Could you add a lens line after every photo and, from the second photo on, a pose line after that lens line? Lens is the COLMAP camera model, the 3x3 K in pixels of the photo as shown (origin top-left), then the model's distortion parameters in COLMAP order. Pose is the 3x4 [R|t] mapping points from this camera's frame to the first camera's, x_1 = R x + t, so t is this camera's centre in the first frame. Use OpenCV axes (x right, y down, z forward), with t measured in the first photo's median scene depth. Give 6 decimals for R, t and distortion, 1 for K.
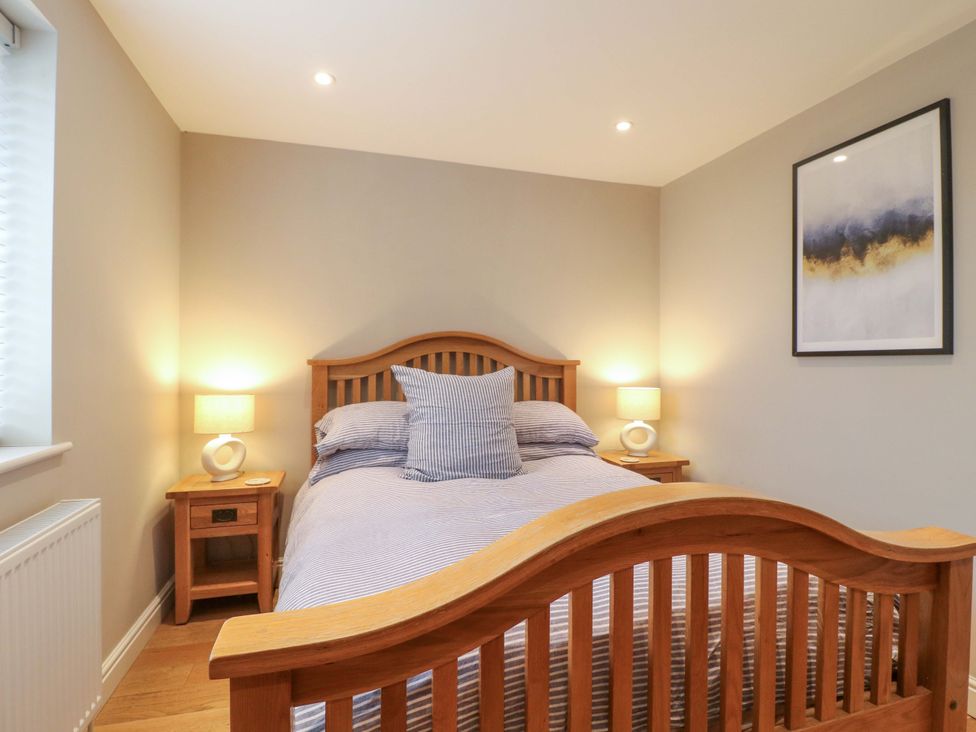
lens RADIAL K [[503.9, 0, 488.0], [0, 503.9, 366.0], [0, 0, 1]] dist [-0.002335, -0.011226]
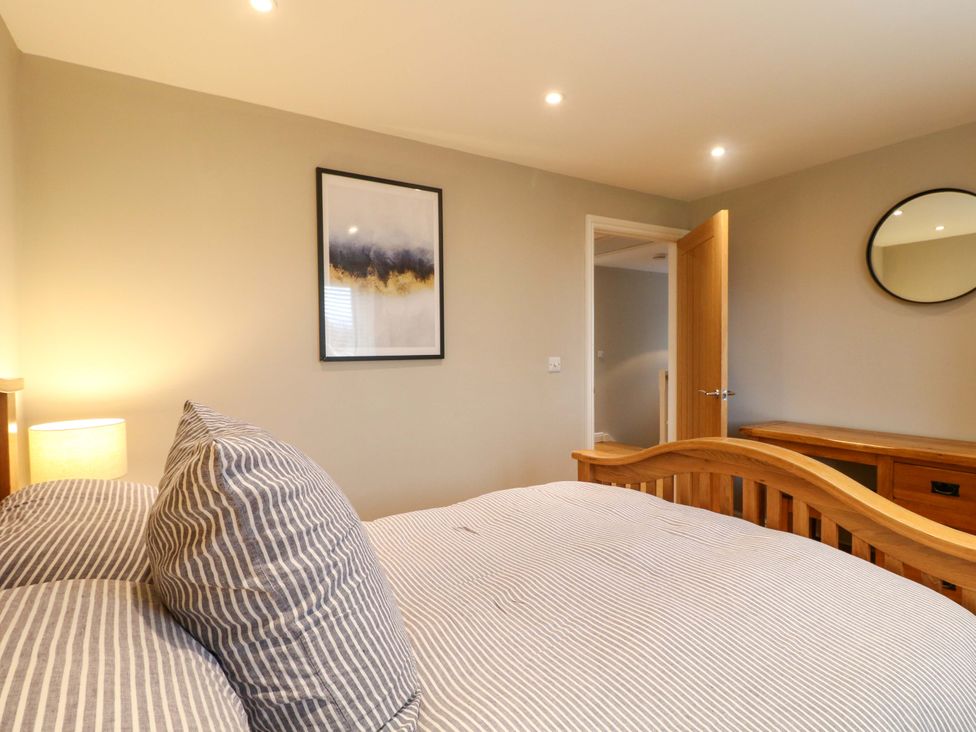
lens RADIAL K [[503.9, 0, 488.0], [0, 503.9, 366.0], [0, 0, 1]] dist [-0.002335, -0.011226]
pose [[-0.246779, -0.034115, 0.968471, -0.521567], [0.008839, 0.999259, 0.037452, -0.050254], [-0.969031, 0.017802, -0.246295, 1.068014]]
